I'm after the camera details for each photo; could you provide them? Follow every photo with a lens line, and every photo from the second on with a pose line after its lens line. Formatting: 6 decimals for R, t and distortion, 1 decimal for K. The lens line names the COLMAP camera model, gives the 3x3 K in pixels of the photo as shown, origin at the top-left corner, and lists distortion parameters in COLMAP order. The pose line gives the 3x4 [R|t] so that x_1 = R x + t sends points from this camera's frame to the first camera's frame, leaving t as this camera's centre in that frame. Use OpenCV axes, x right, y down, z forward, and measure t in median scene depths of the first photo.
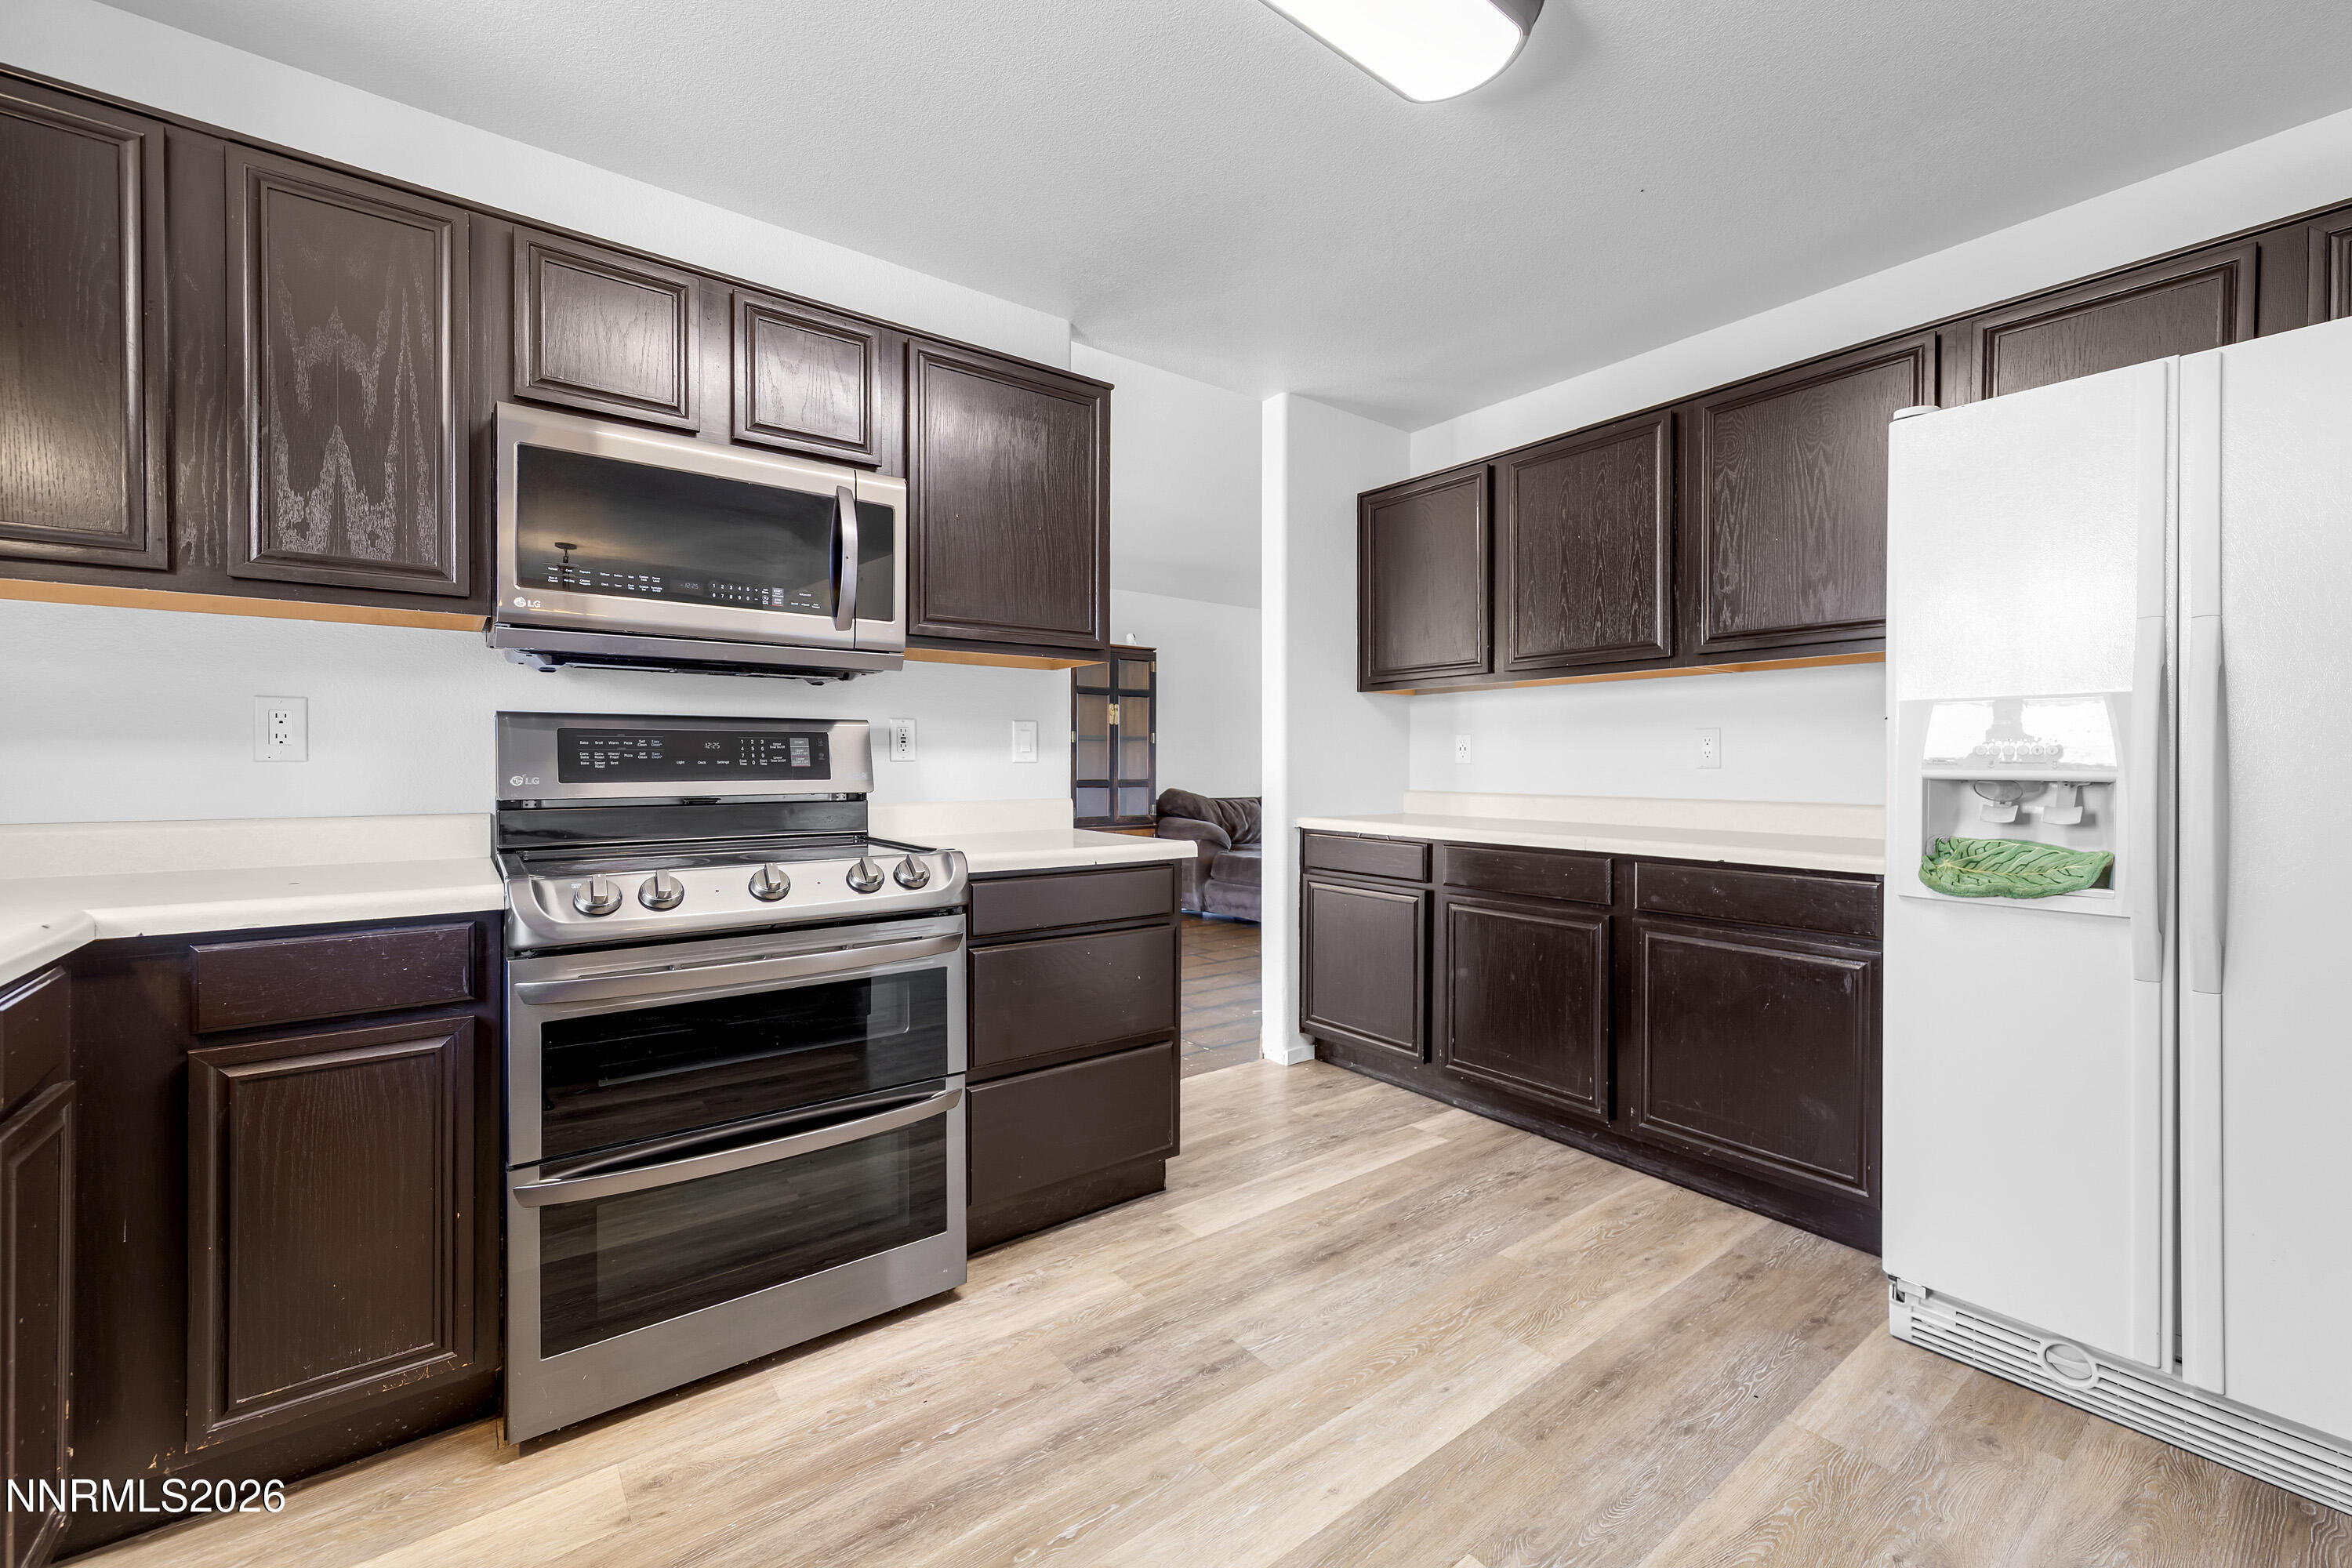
lens RADIAL K [[947.9, 0, 1176.3], [0, 947.9, 760.6], [0, 0, 1]] dist [0.006056, 0.000094]
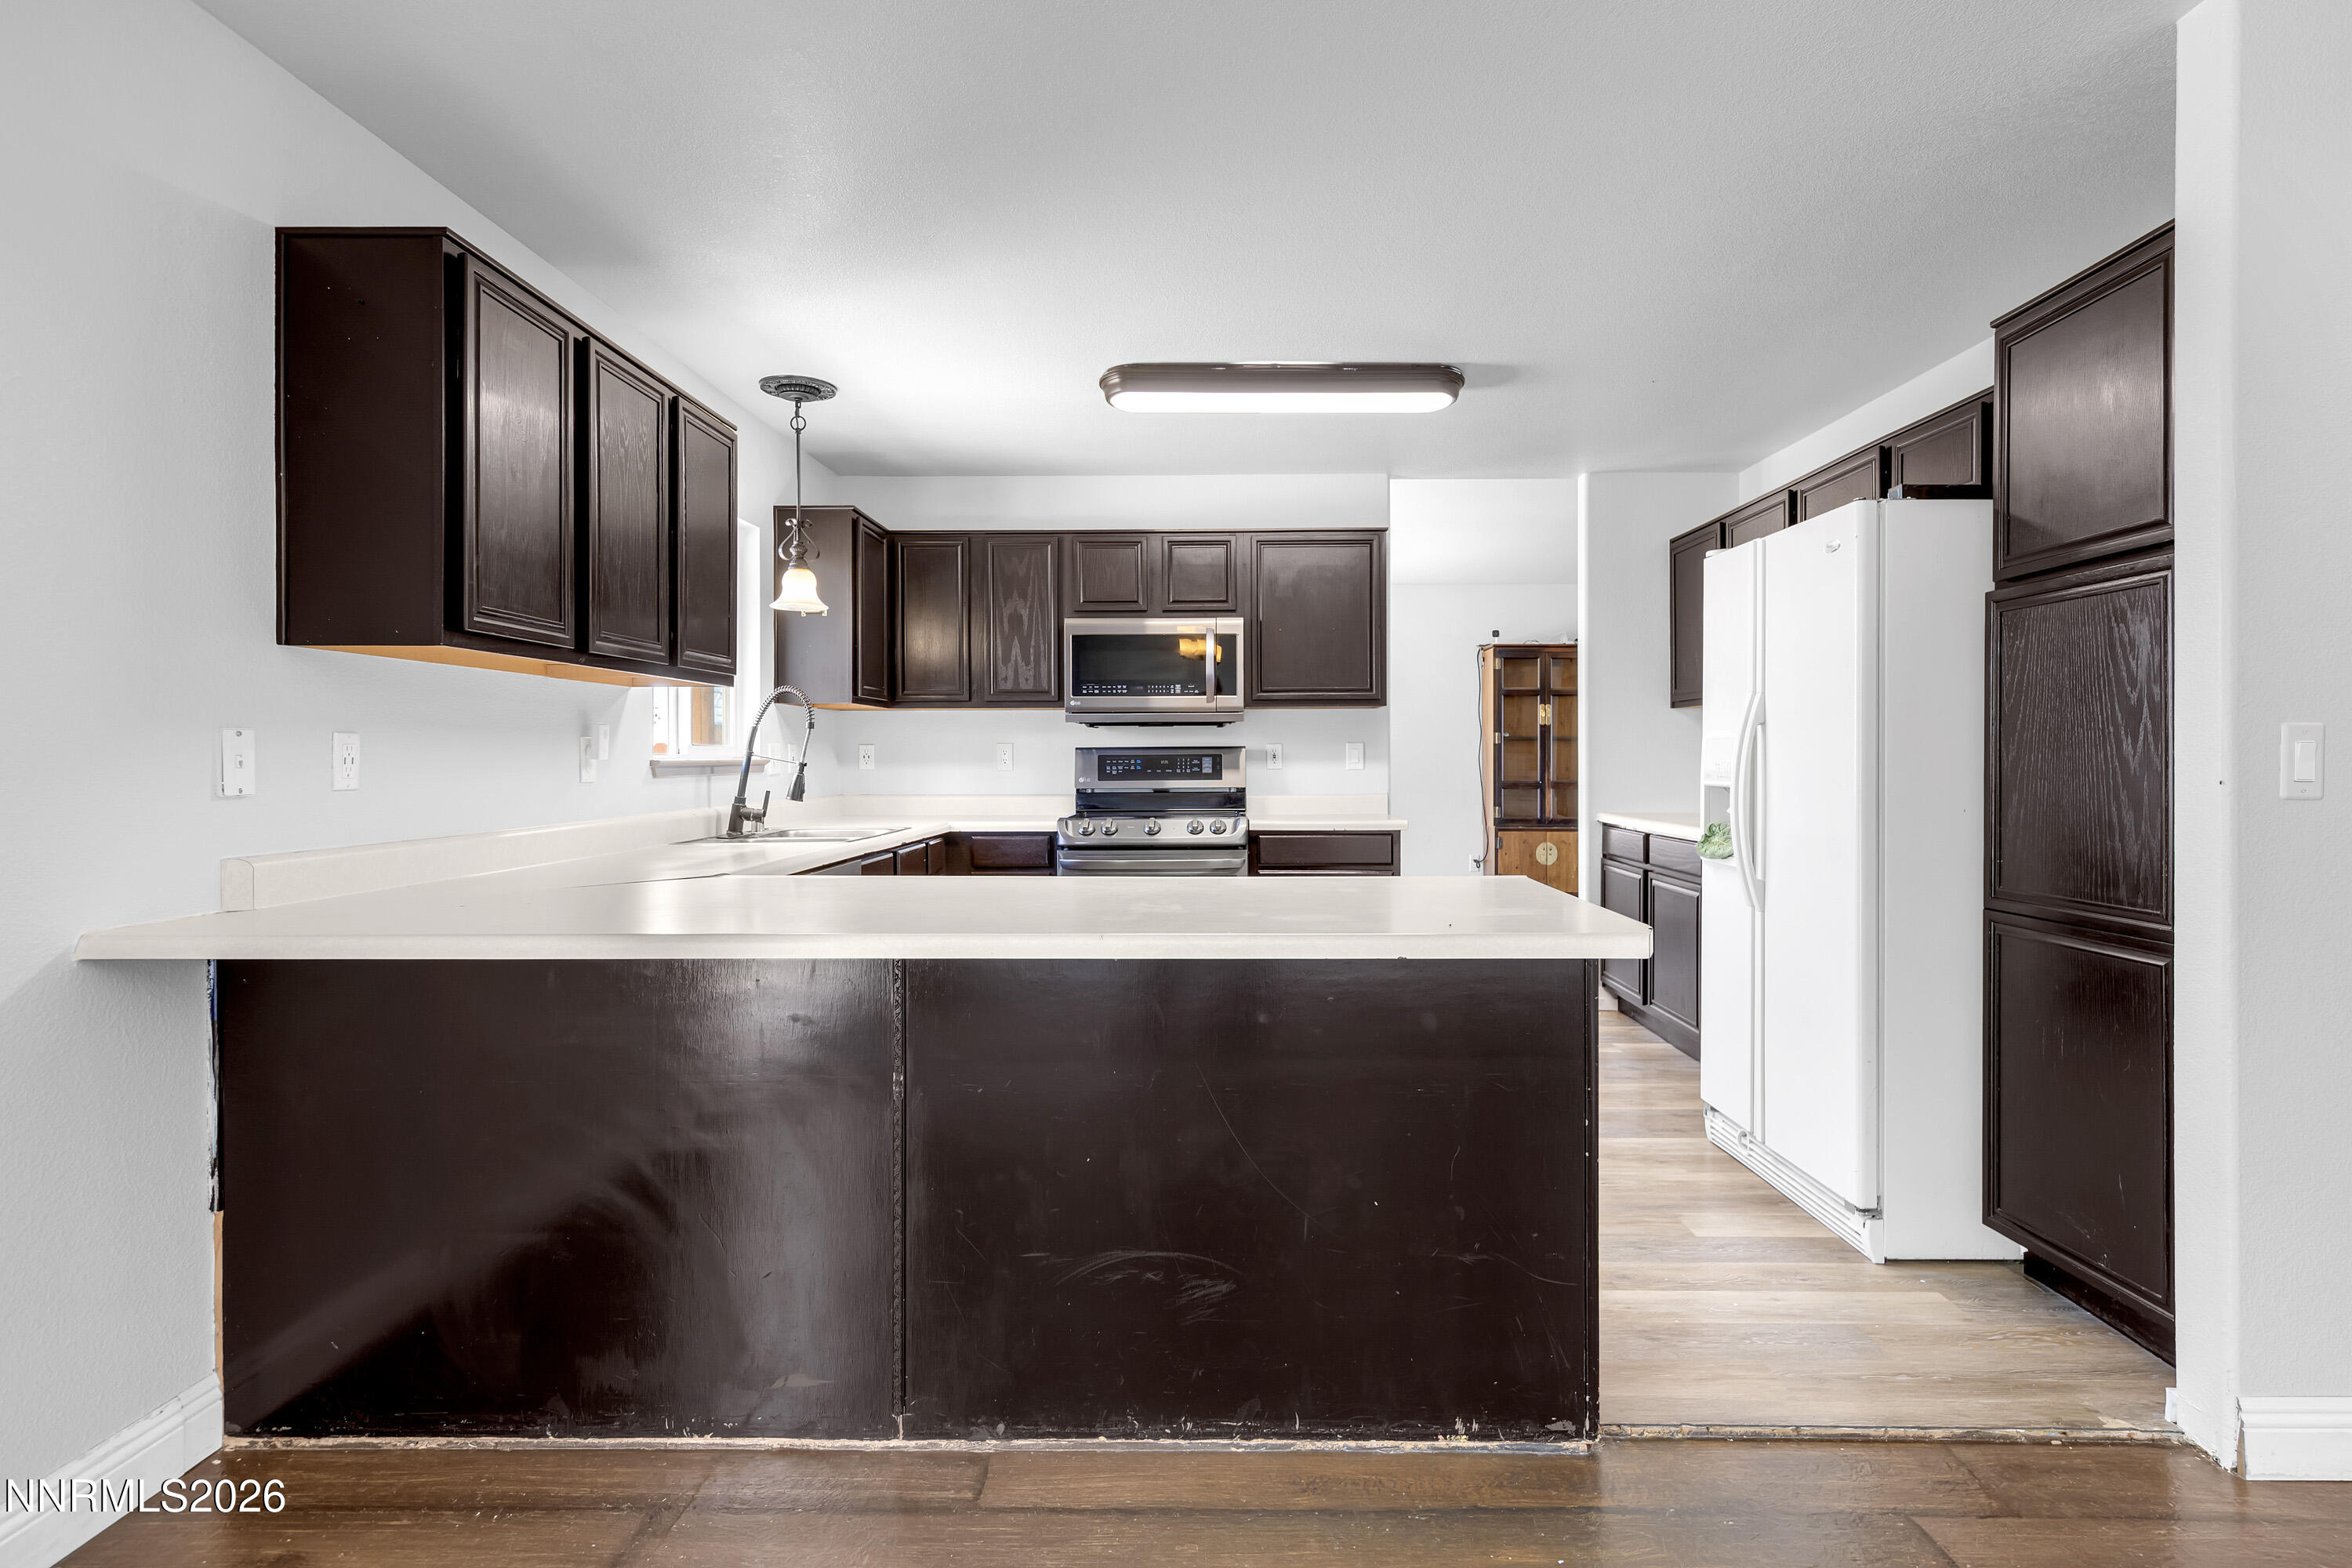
lens RADIAL K [[1238.3, 0, 1210.1], [0, 1238.3, 758.5], [0, 0, 1]] dist [0.003340, 0.000816]
pose [[0.787823, -0.002094, -0.615898, 1.229373], [0.006170, 0.999971, 0.004492, -0.036632], [0.615871, -0.007339, 0.787813, -1.006557]]
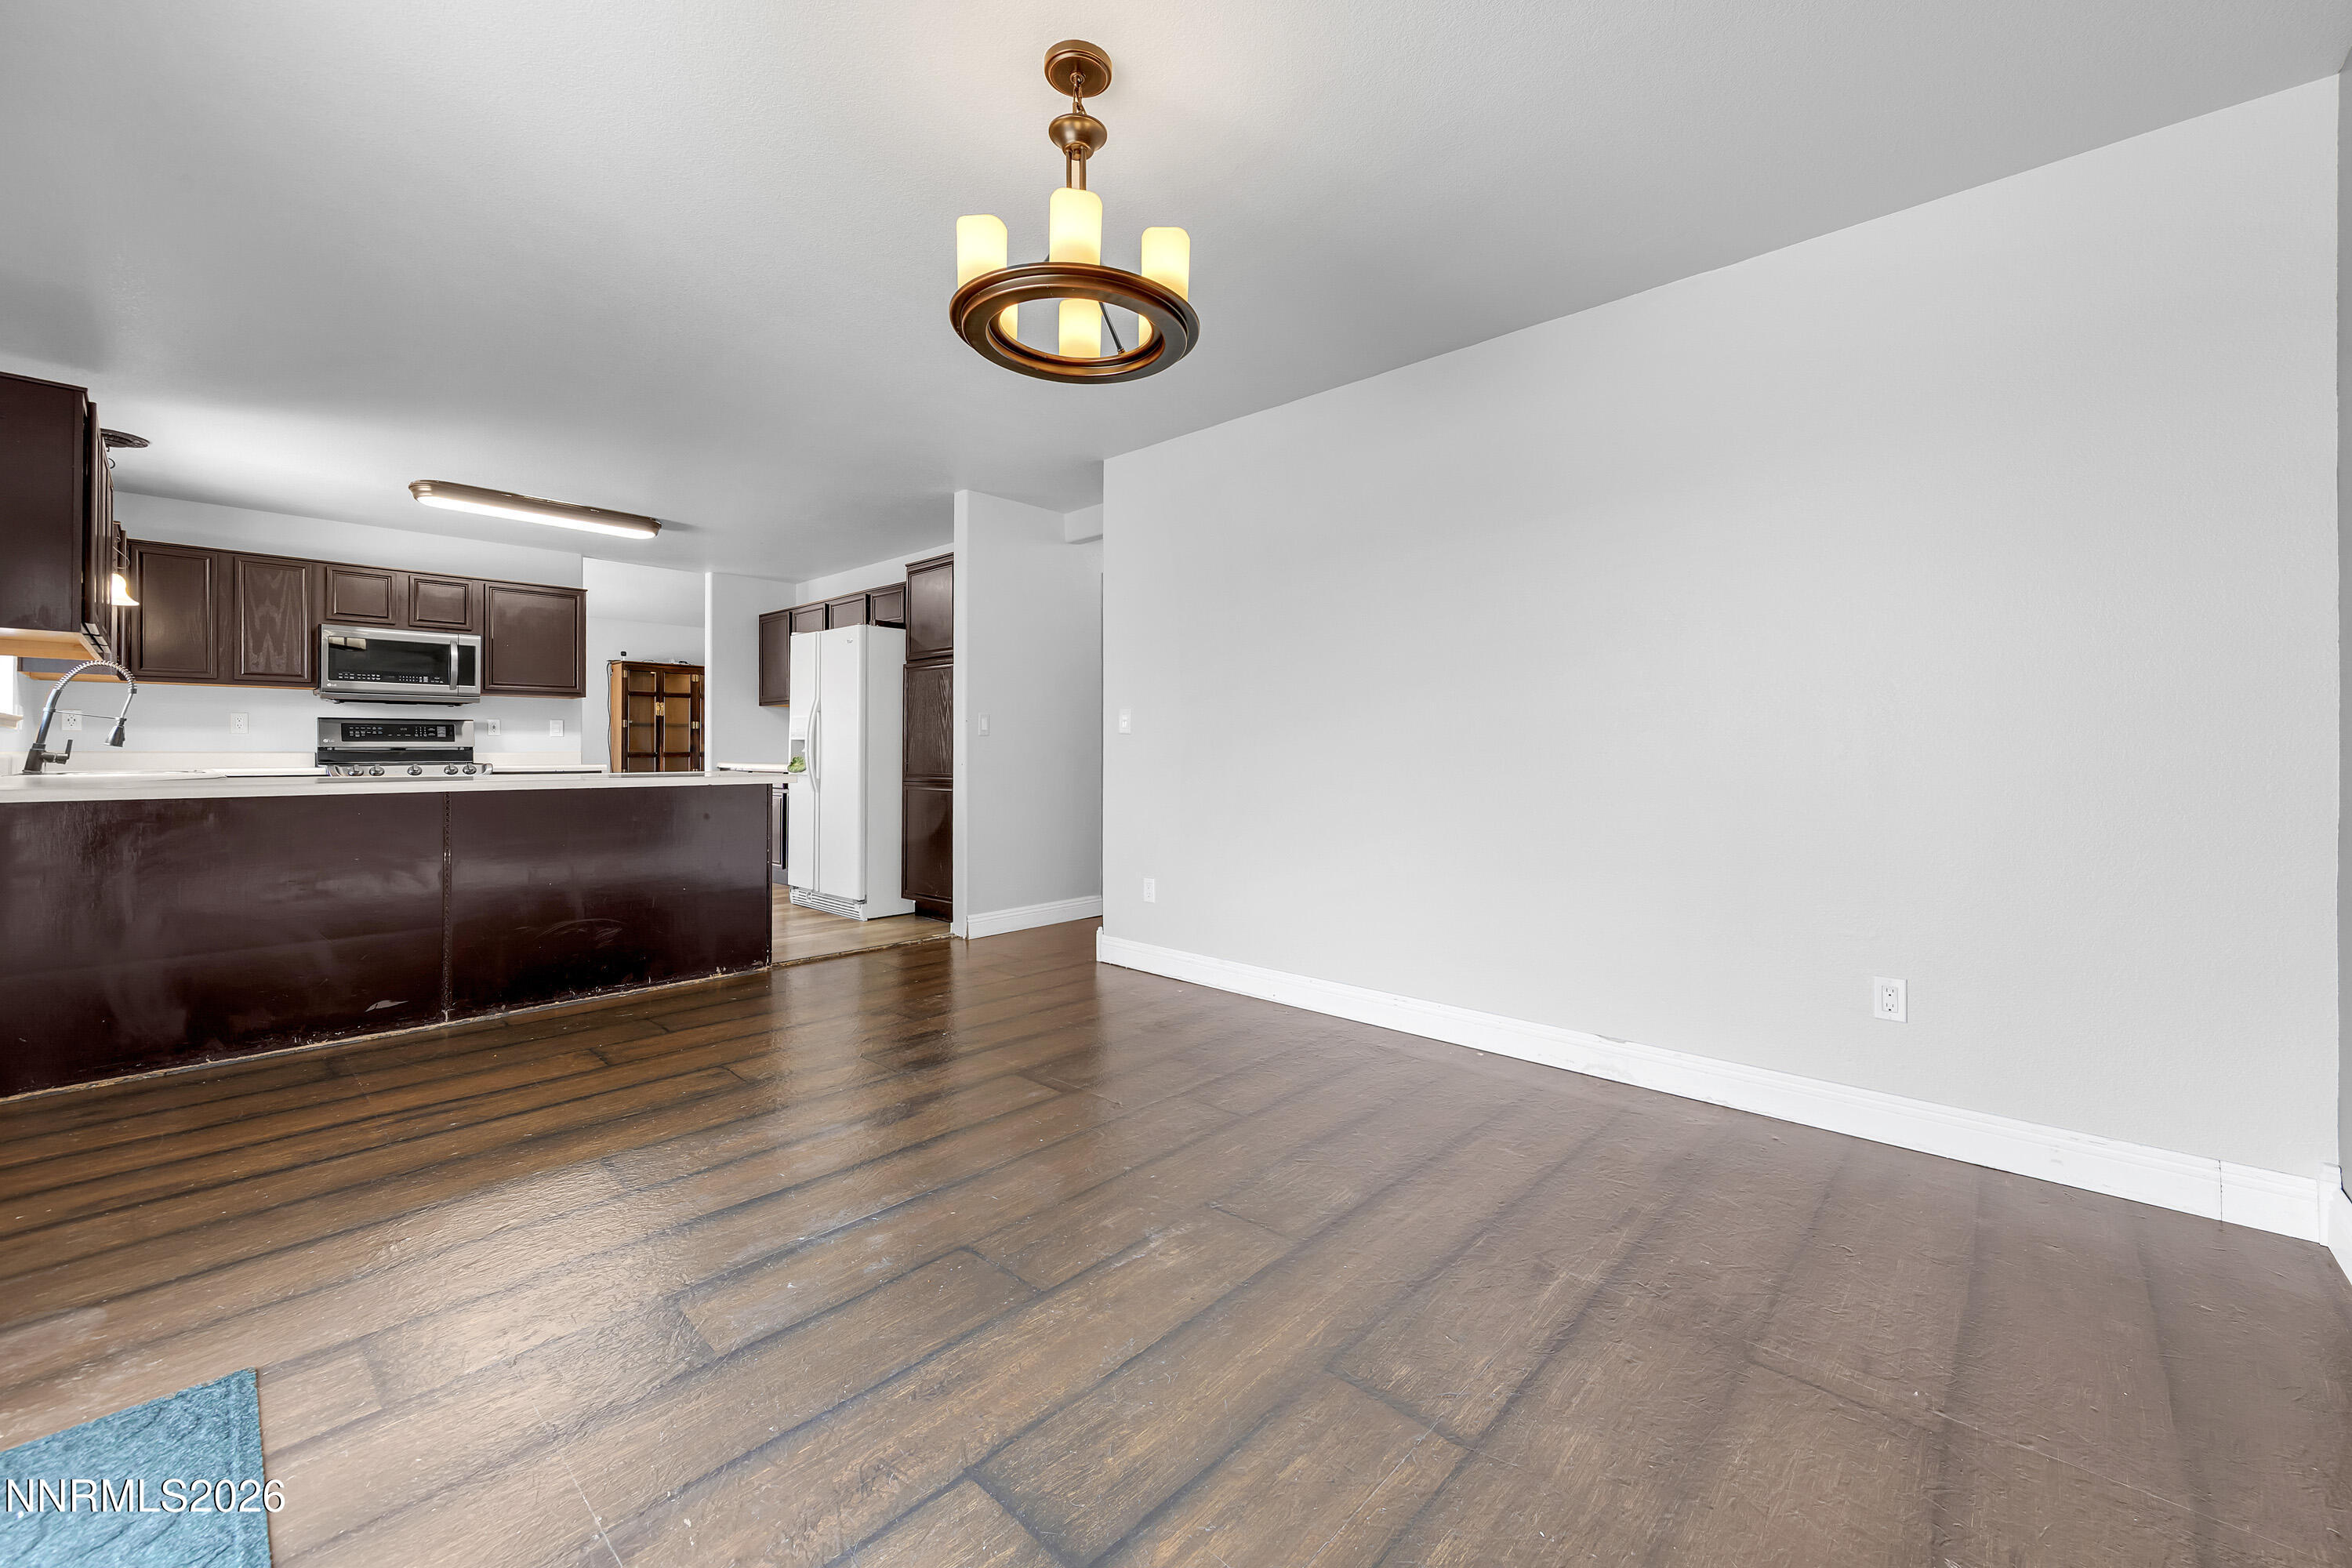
lens RADIAL K [[936.8, 0, 1201.8], [0, 936.8, 749.8], [0, 0, 1]] dist [-0.000387, -0.000260]
pose [[0.983633, 0.000827, 0.180184, 1.433731], [-0.001259, 0.999997, 0.002284, 0.038799], [-0.180182, -0.002473, 0.983630, -2.309138]]
